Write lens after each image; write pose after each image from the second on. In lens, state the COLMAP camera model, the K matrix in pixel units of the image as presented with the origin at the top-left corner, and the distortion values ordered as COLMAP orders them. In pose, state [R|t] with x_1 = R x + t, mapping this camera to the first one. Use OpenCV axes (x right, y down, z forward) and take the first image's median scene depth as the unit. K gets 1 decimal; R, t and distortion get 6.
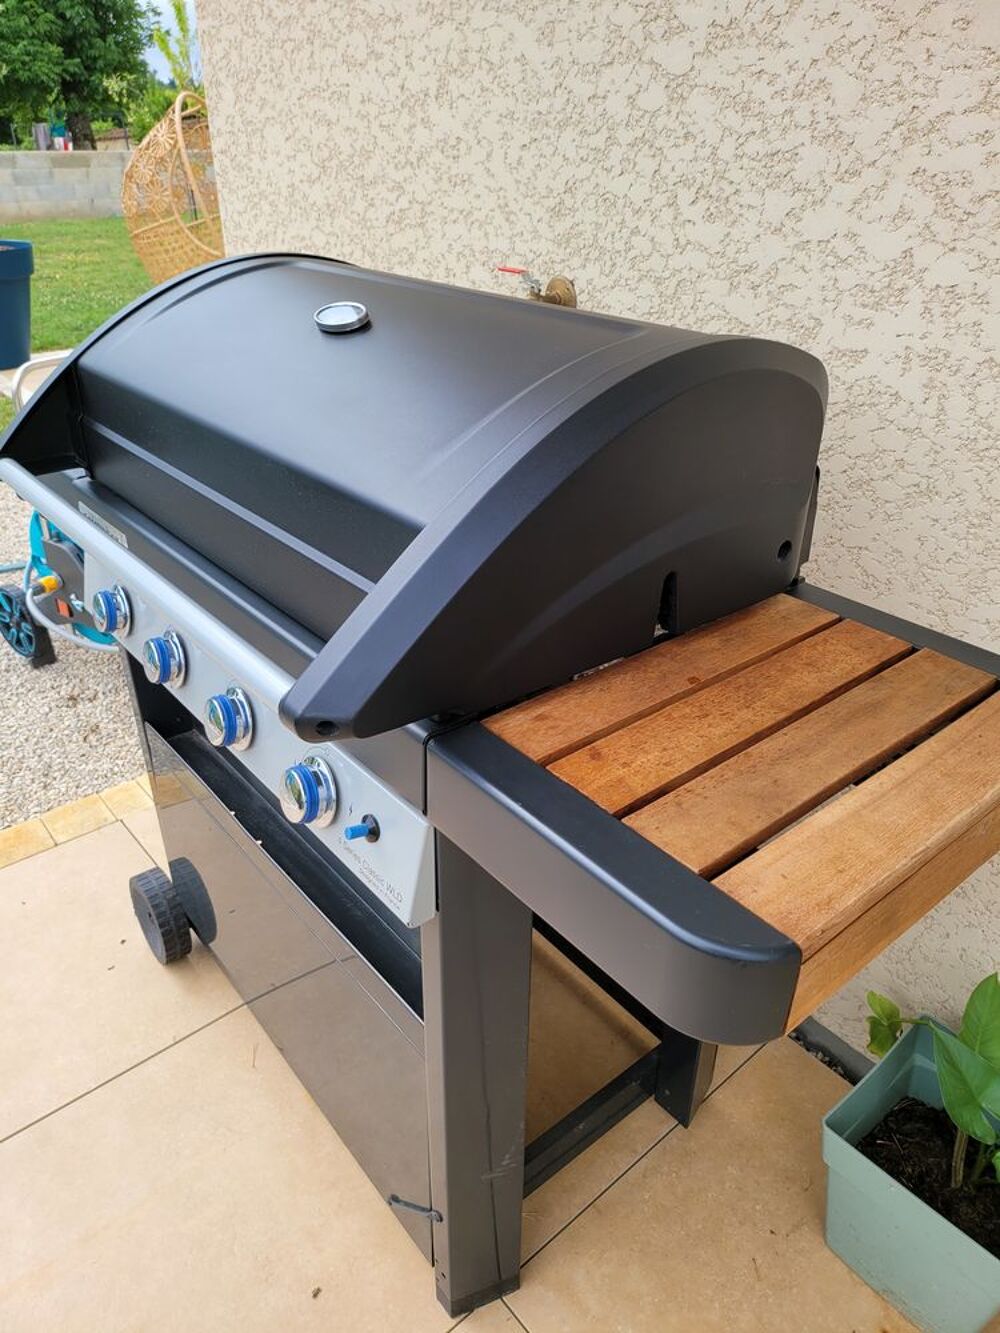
lens RADIAL K [[936.4, 0, 500.7], [0, 936.4, 669.9], [0, 0, 1]] dist [0.041550, -0.048693]
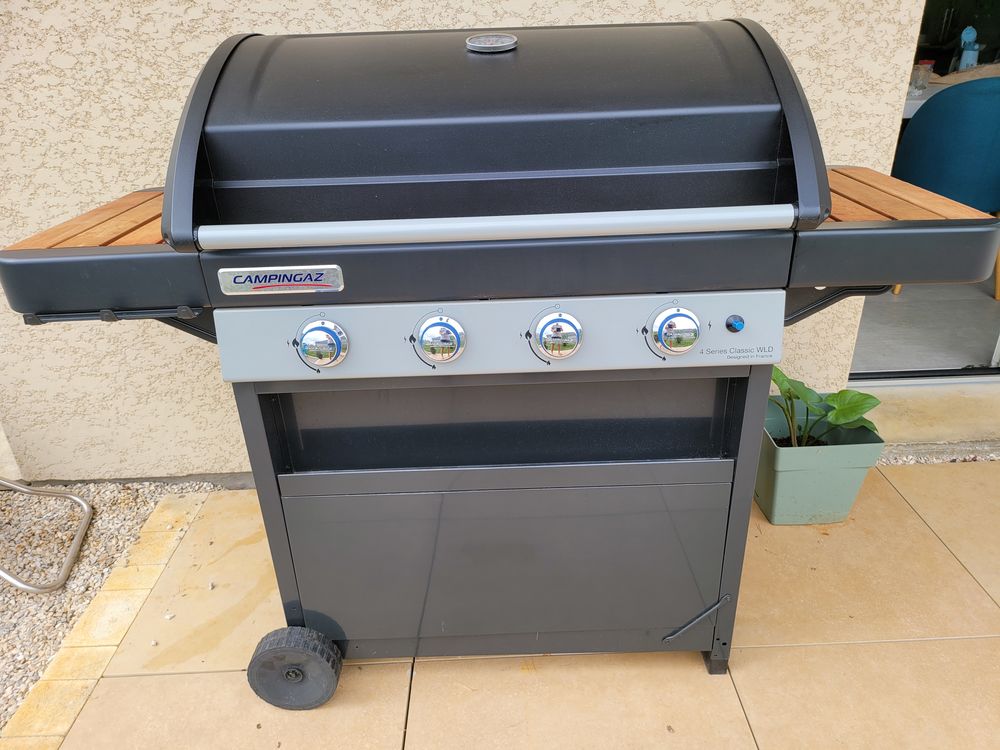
lens RADIAL K [[702.5, 0, 510.3], [0, 702.5, 381.2], [0, 0, 1]] dist [0.041550, -0.048693]
pose [[0.626749, -0.371193, 0.685129, -0.833321], [0.414961, 0.903197, 0.109738, -0.022071], [-0.659540, 0.215524, 0.720109, 0.272140]]
